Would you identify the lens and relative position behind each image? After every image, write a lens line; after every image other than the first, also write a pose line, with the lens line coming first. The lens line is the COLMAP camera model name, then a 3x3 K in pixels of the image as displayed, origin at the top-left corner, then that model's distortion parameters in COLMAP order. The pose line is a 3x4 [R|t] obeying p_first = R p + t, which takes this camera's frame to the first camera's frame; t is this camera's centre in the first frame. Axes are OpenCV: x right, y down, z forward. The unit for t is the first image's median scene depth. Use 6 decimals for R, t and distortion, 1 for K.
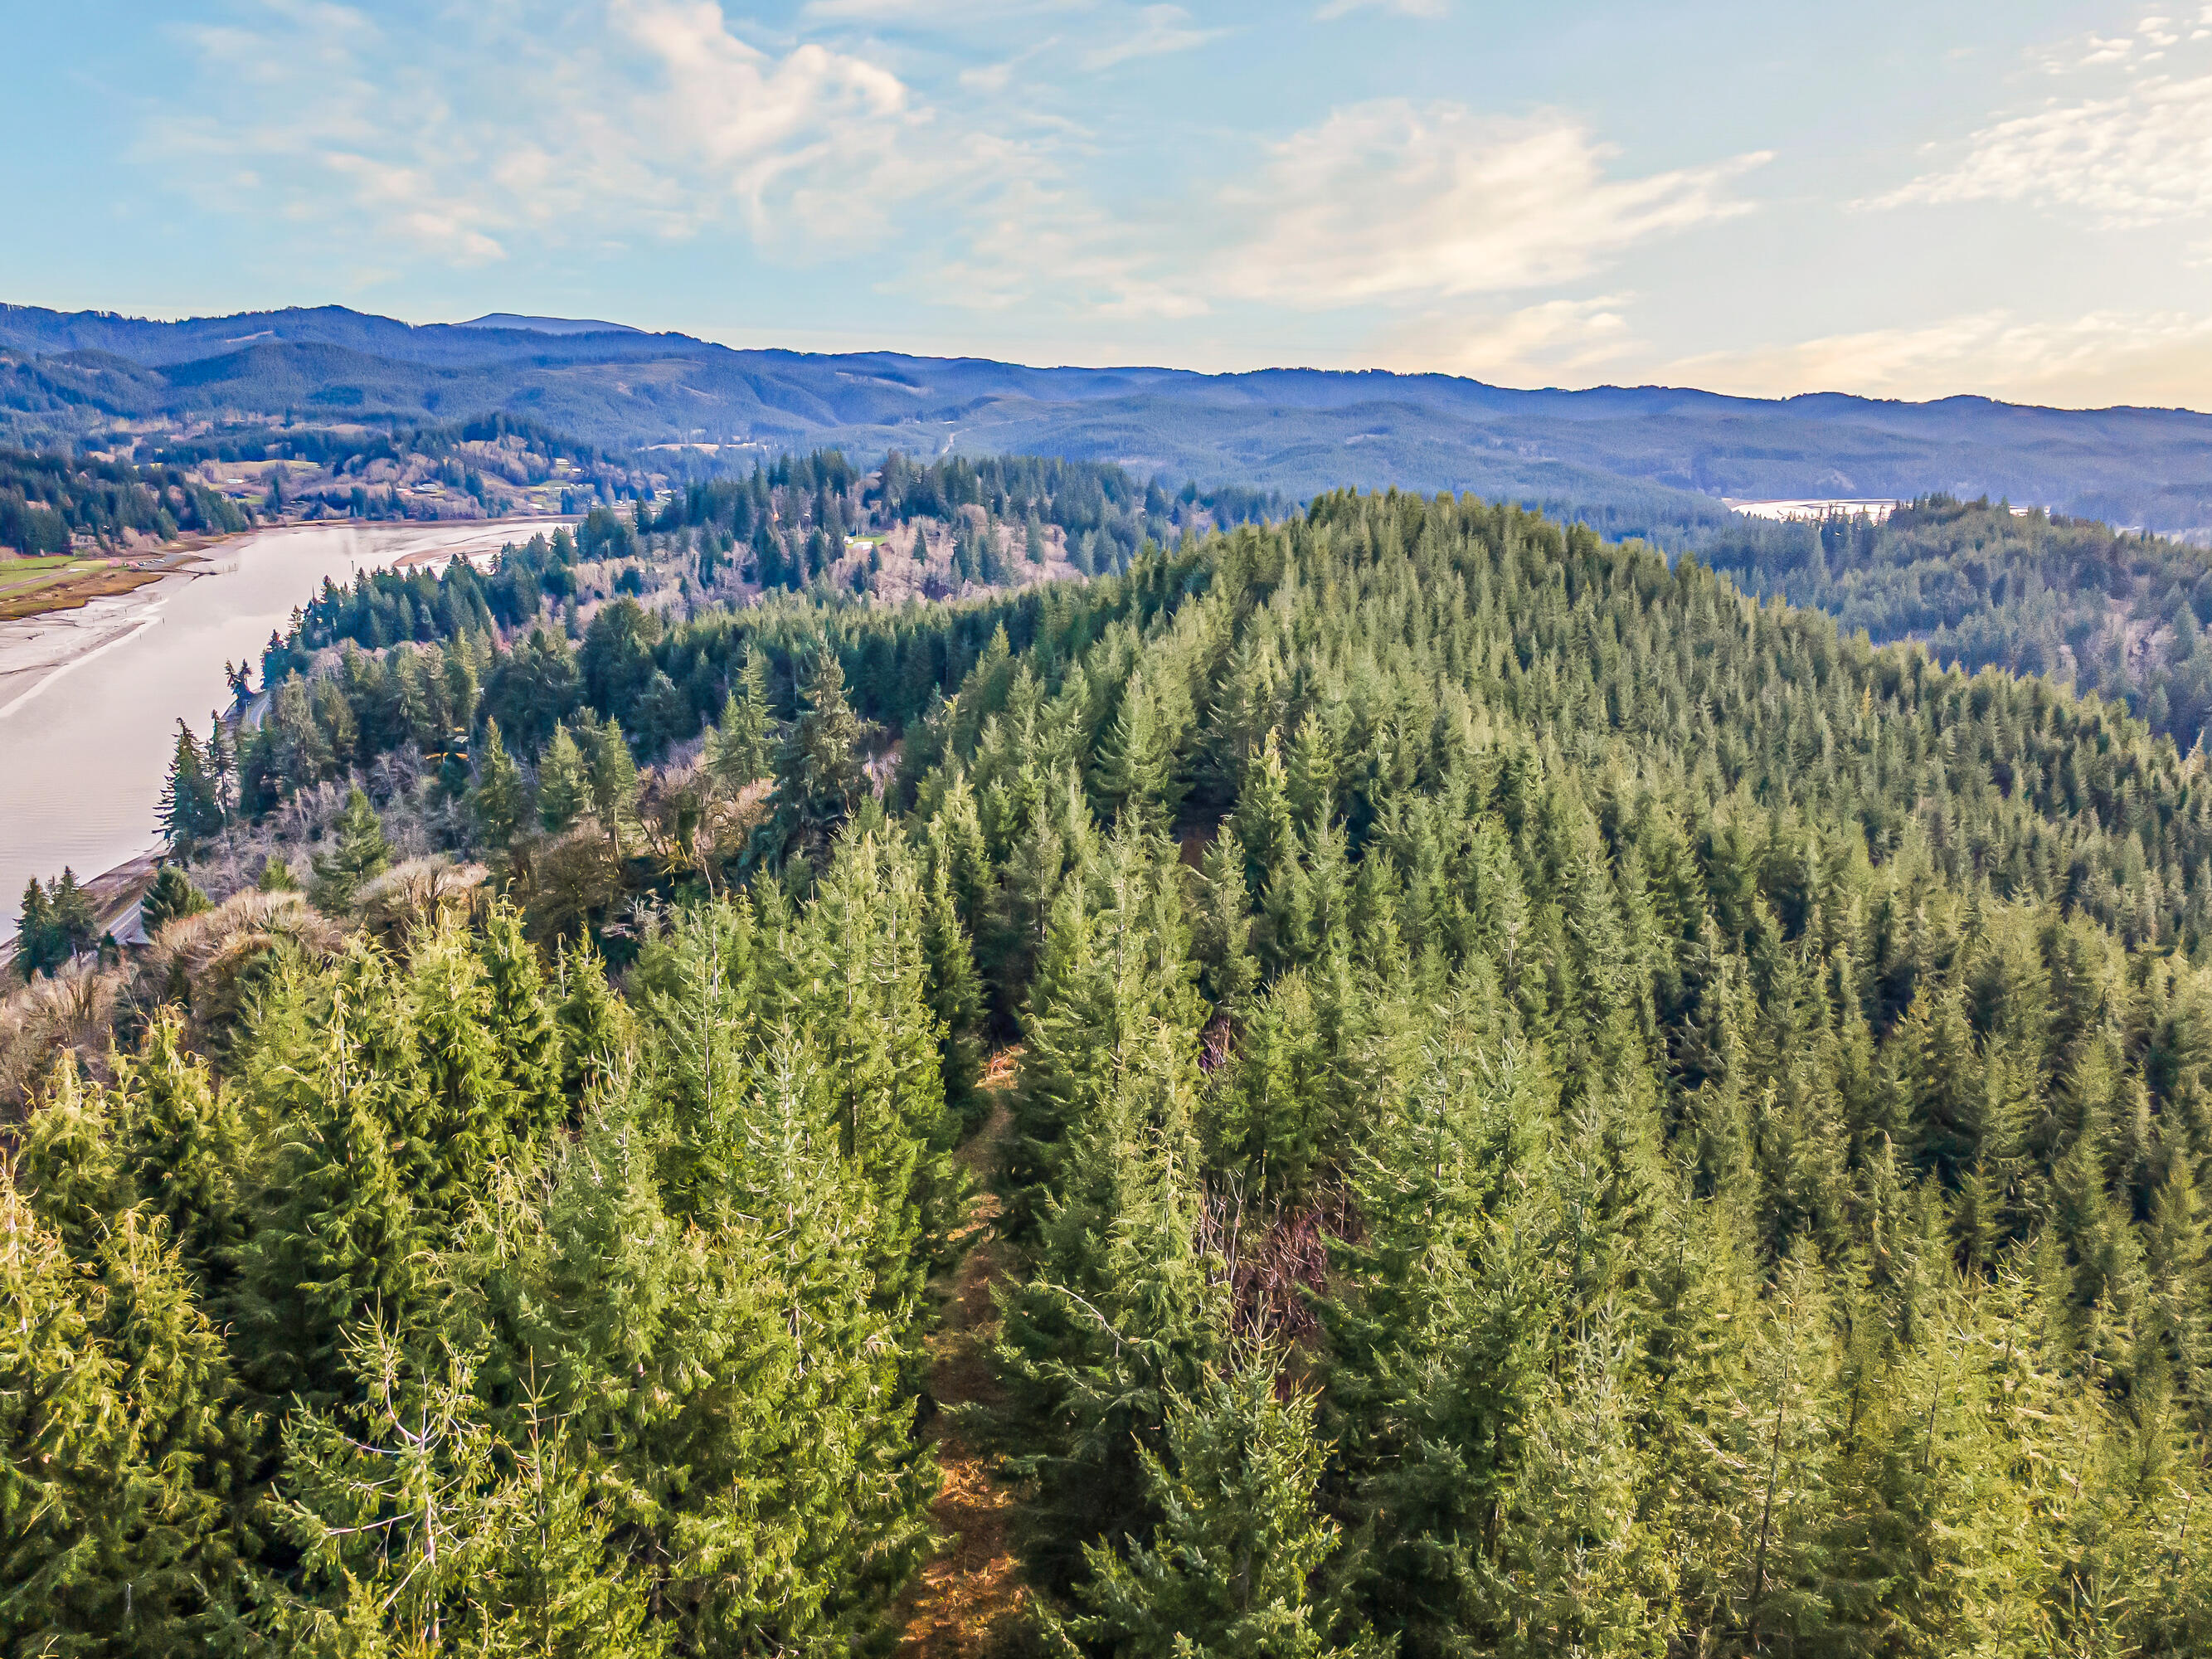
lens RADIAL K [[1646.5, 0, 1089.1], [0, 1646.5, 835.1], [0, 0, 1]] dist [0.018446, 0.045208]
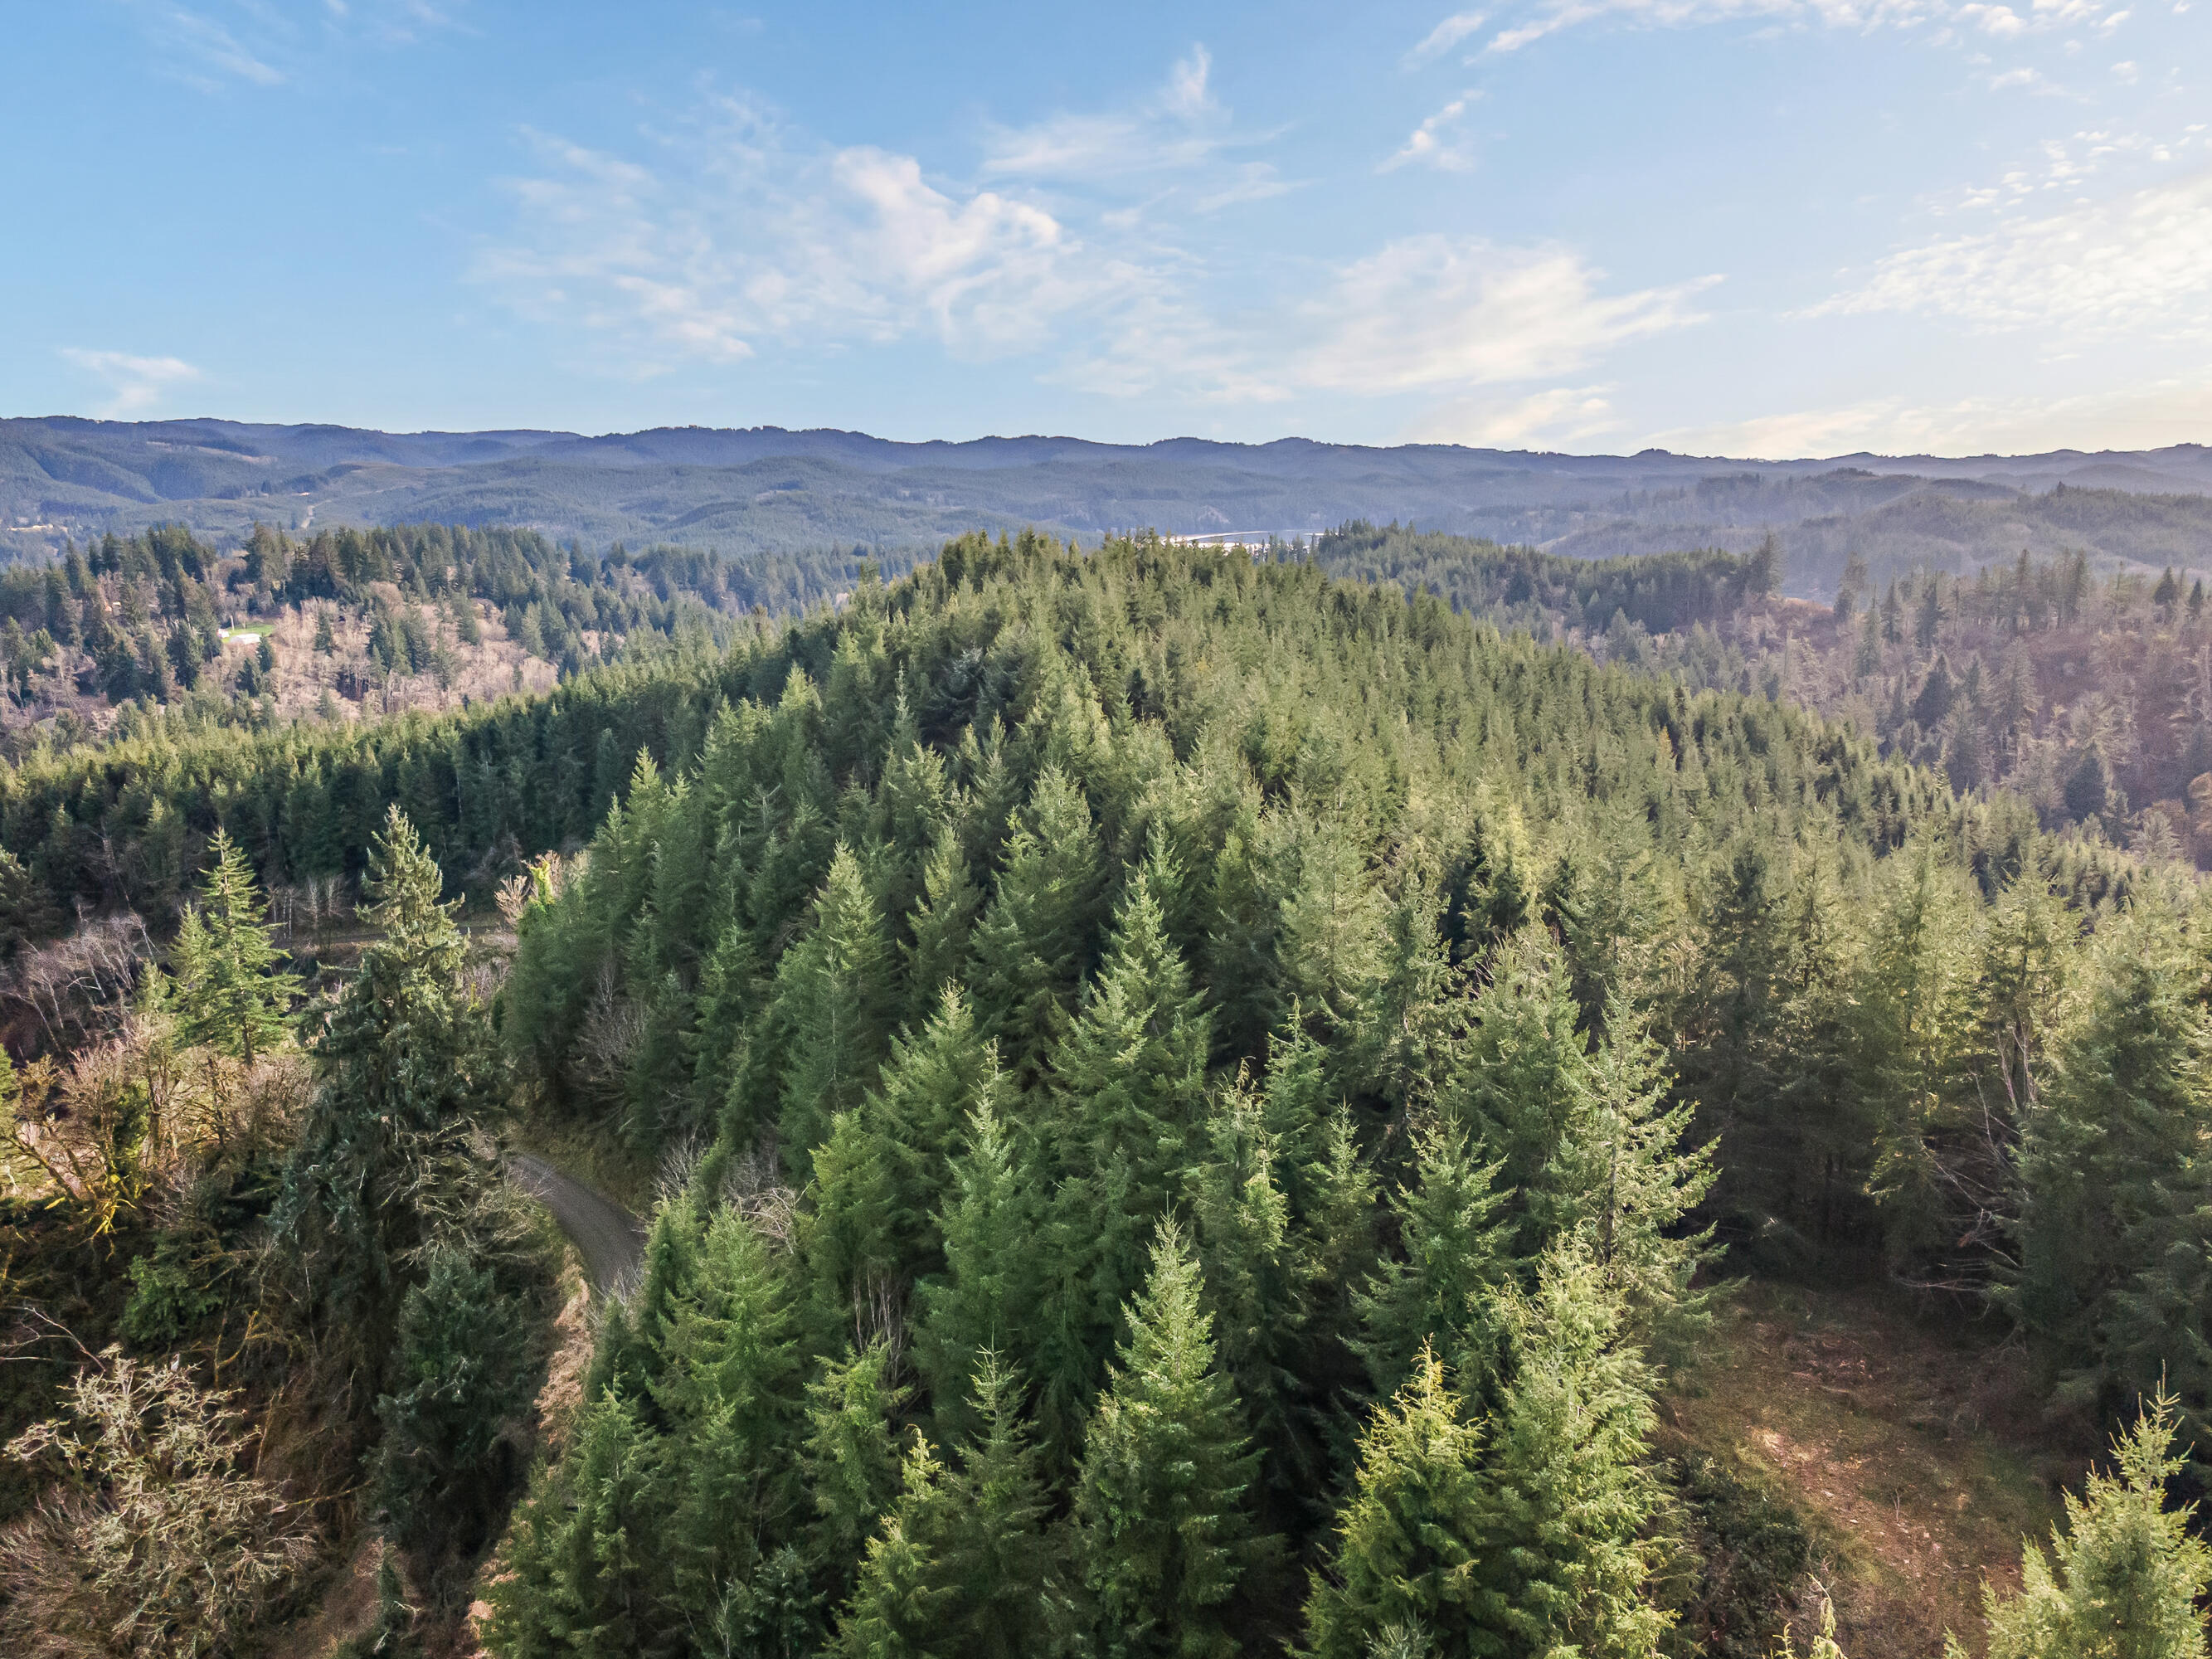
lens RADIAL K [[1646.5, 0, 1102.4], [0, 1646.5, 827.2], [0, 0, 1]] dist [0.018446, 0.045208]
pose [[0.933772, -0.110195, 0.340482, -0.034375], [0.122713, 0.992323, -0.015381, -0.020451], [-0.336173, 0.056144, 0.940125, 0.099753]]
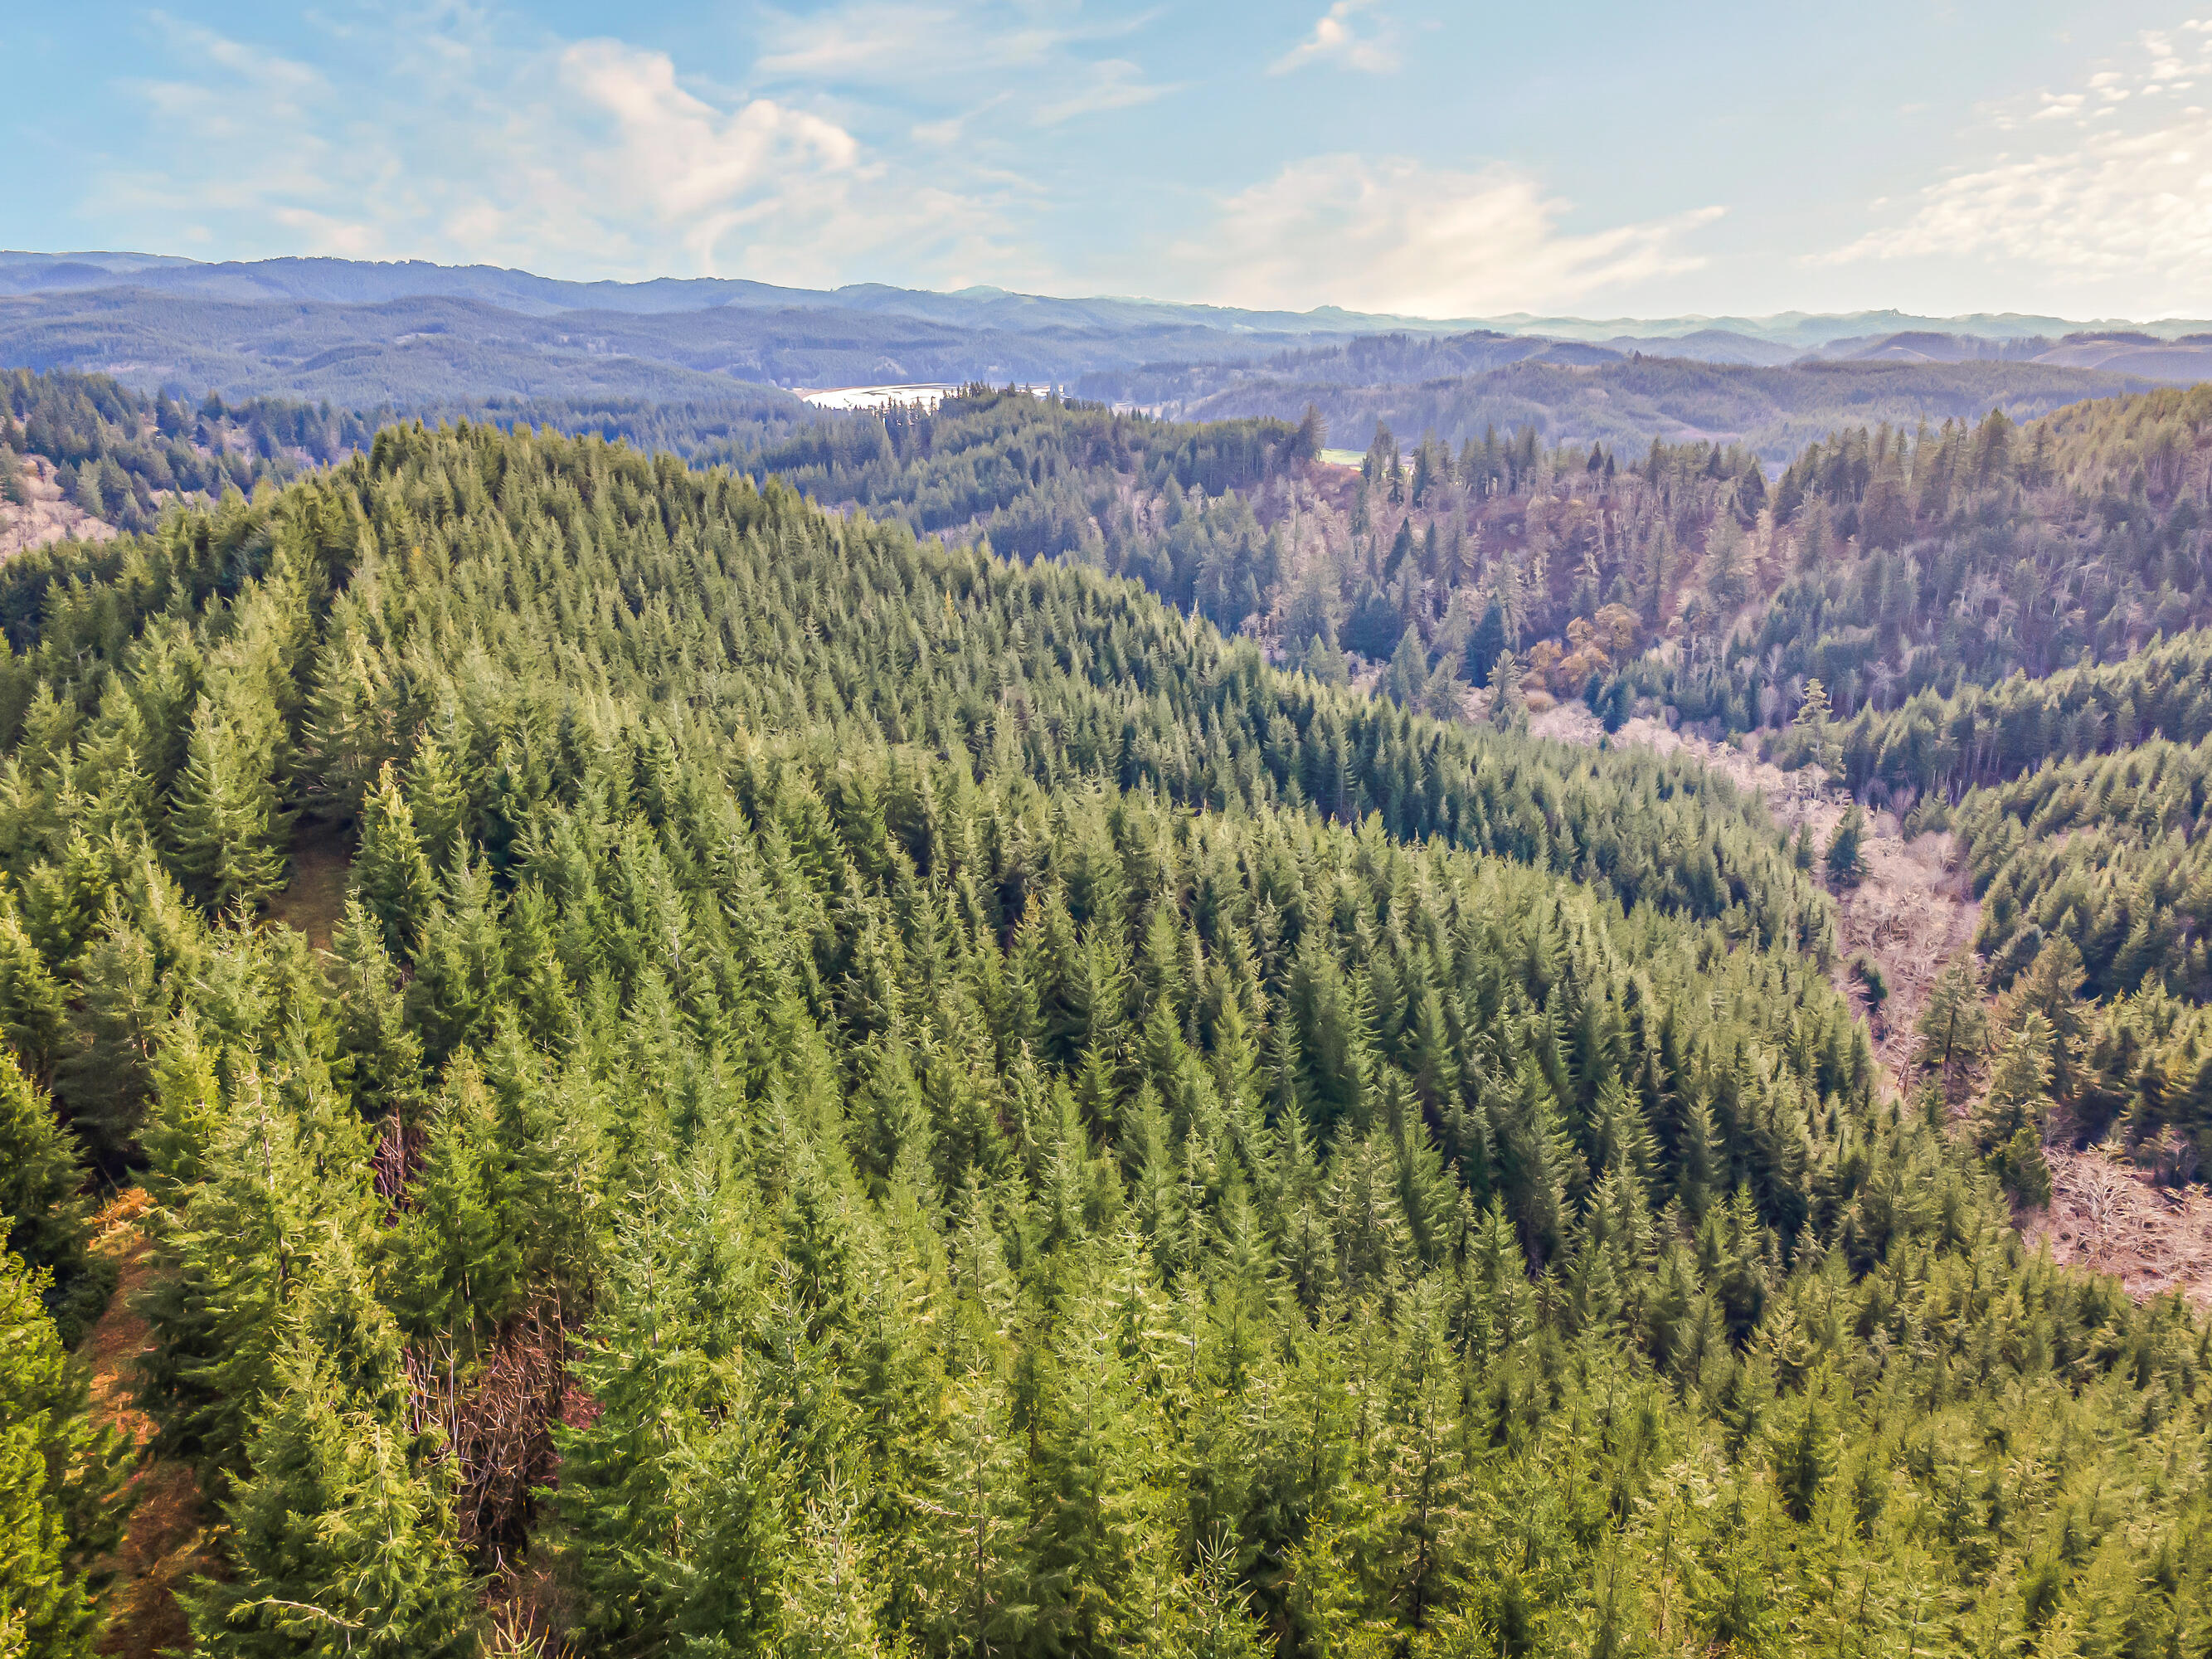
lens RADIAL K [[1646.5, 0, 1098.3], [0, 1646.5, 825.7], [0, 0, 1]] dist [0.018446, 0.045208]
pose [[0.859091, -0.171264, 0.482319, 0.000064], [0.144356, 0.985174, 0.092699, -0.007403], [-0.491044, -0.010011, 0.871077, -0.002191]]
